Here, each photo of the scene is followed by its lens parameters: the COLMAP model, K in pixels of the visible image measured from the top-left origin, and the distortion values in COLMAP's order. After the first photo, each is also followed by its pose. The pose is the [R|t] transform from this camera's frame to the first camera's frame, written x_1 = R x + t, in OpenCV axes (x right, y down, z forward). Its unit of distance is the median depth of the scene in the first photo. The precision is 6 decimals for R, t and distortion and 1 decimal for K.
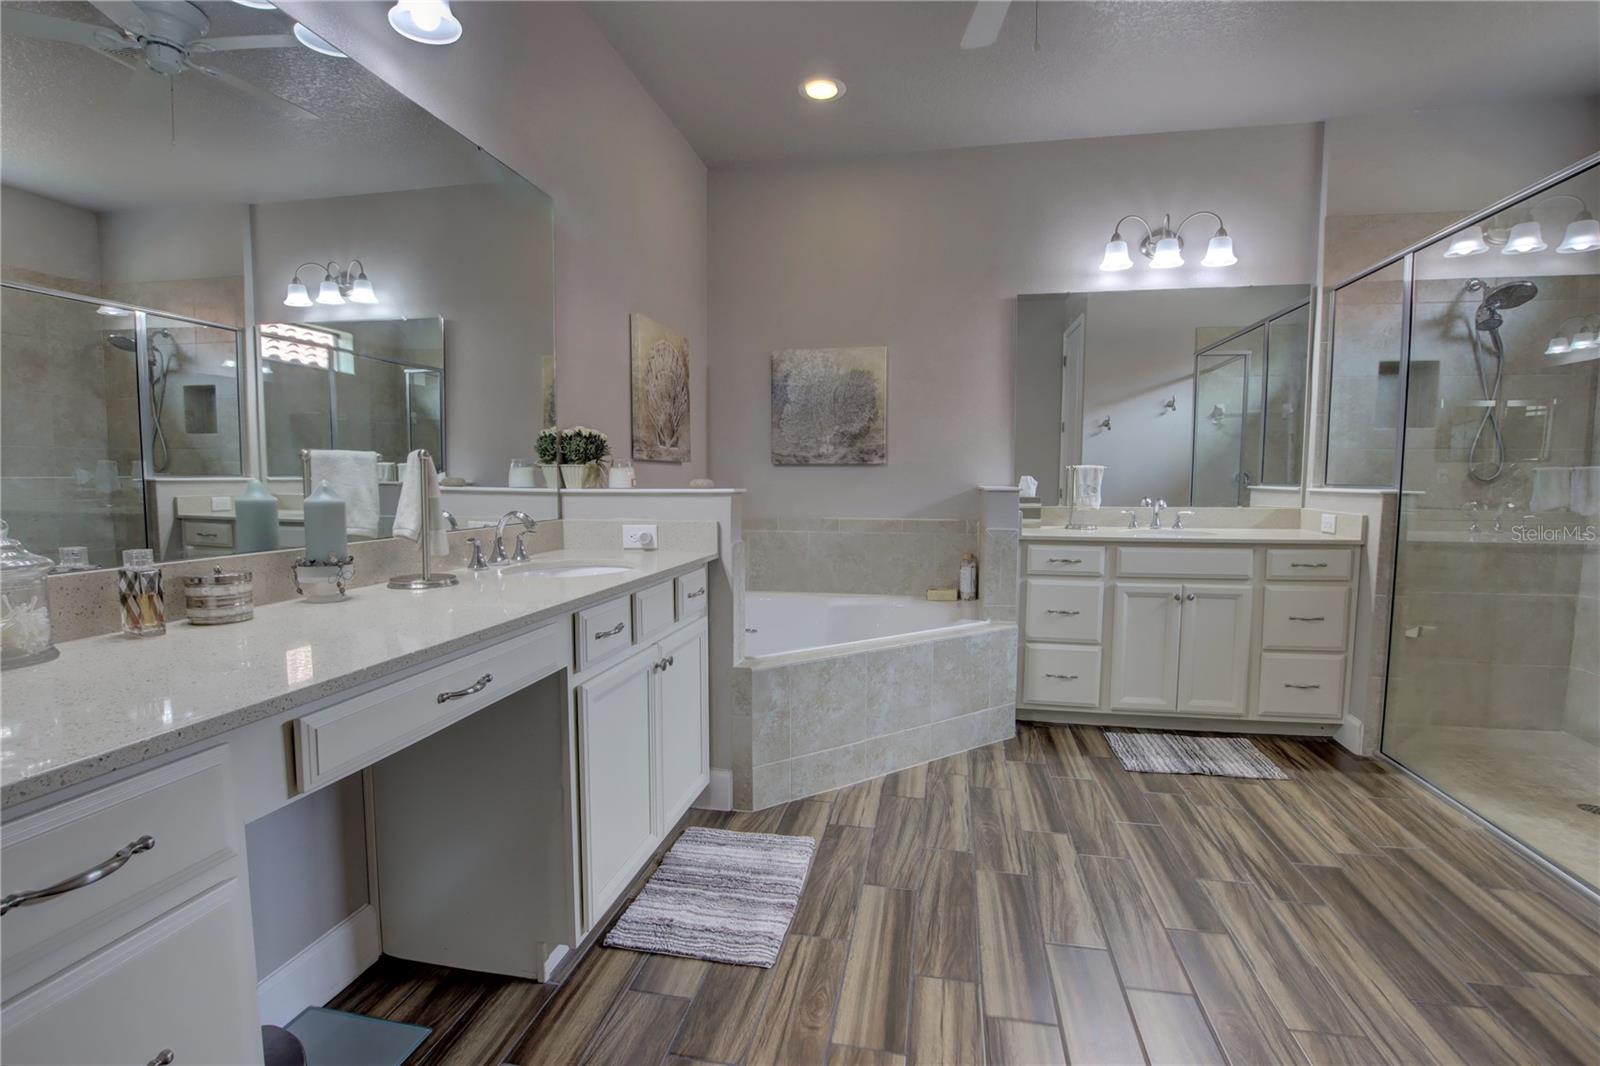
lens RADIAL K [[744.8, 0, 800.5], [0, 744.8, 541.6], [0, 0, 1]] dist [-0.031978, 0.002068]
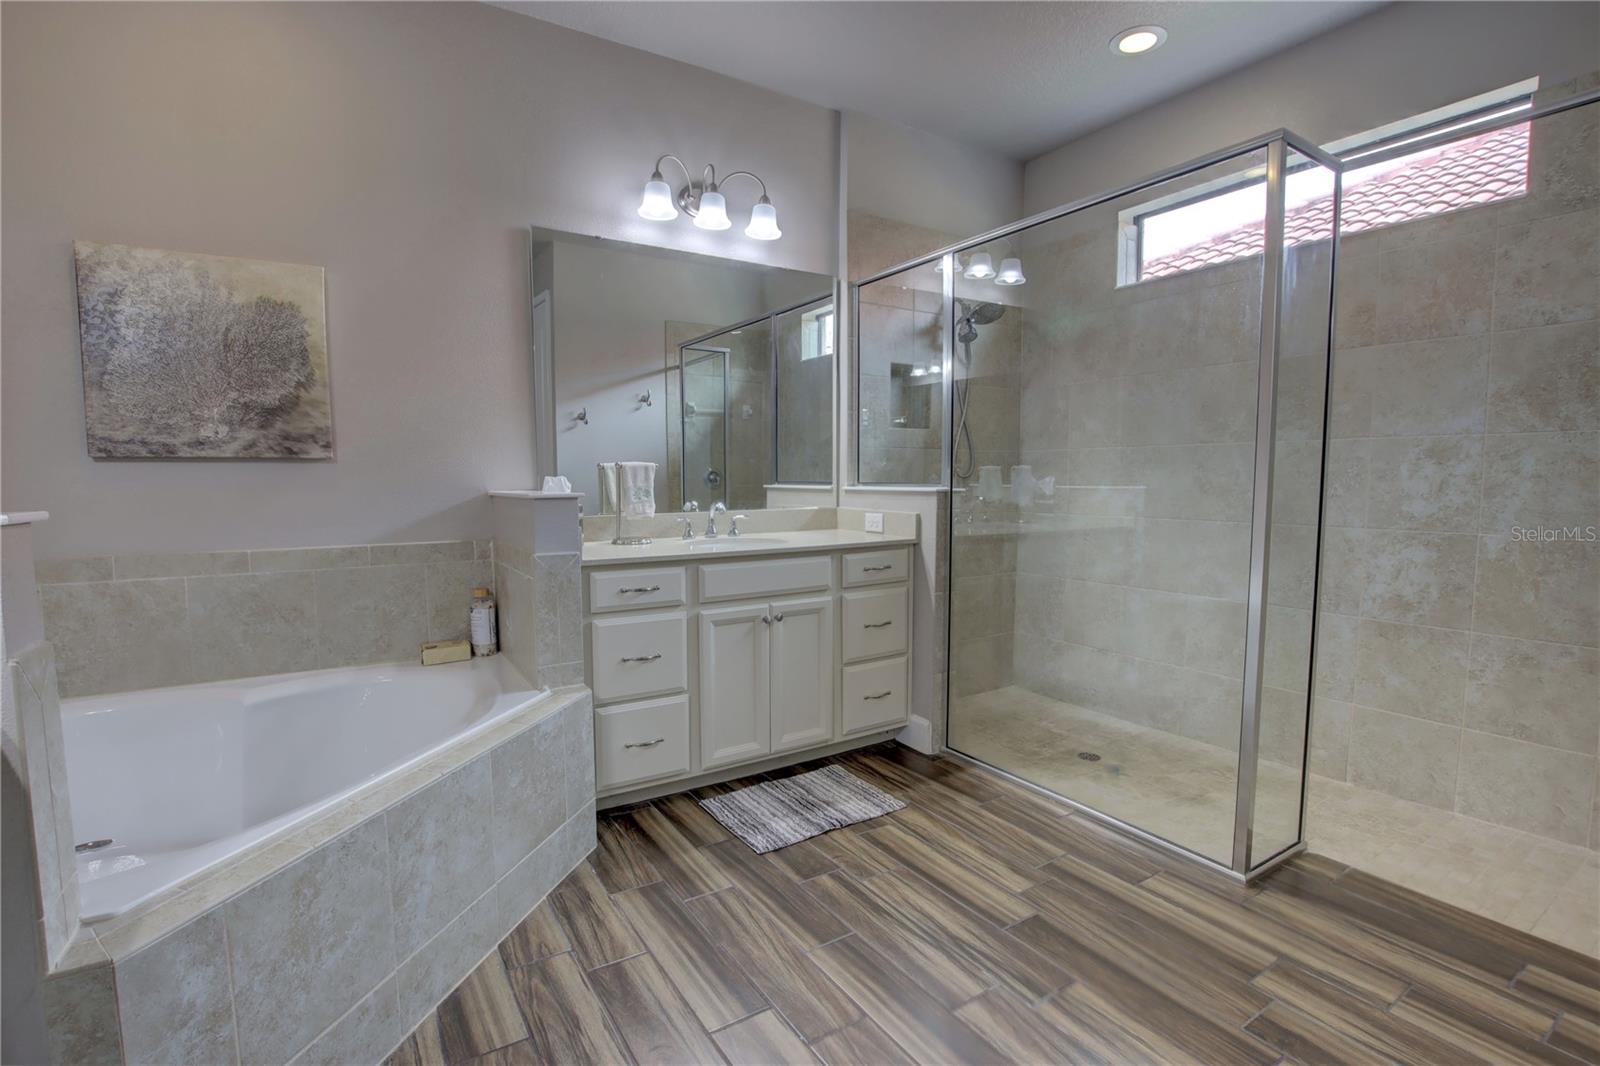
lens RADIAL K [[744.8, 0, 800.5], [0, 744.8, 541.6], [0, 0, 1]] dist [-0.031978, 0.002068]
pose [[0.721588, -0.063113, 0.689440, -0.039513], [0.063099, 0.997687, 0.025290, -0.031810], [-0.689442, 0.025254, 0.723901, 0.355947]]
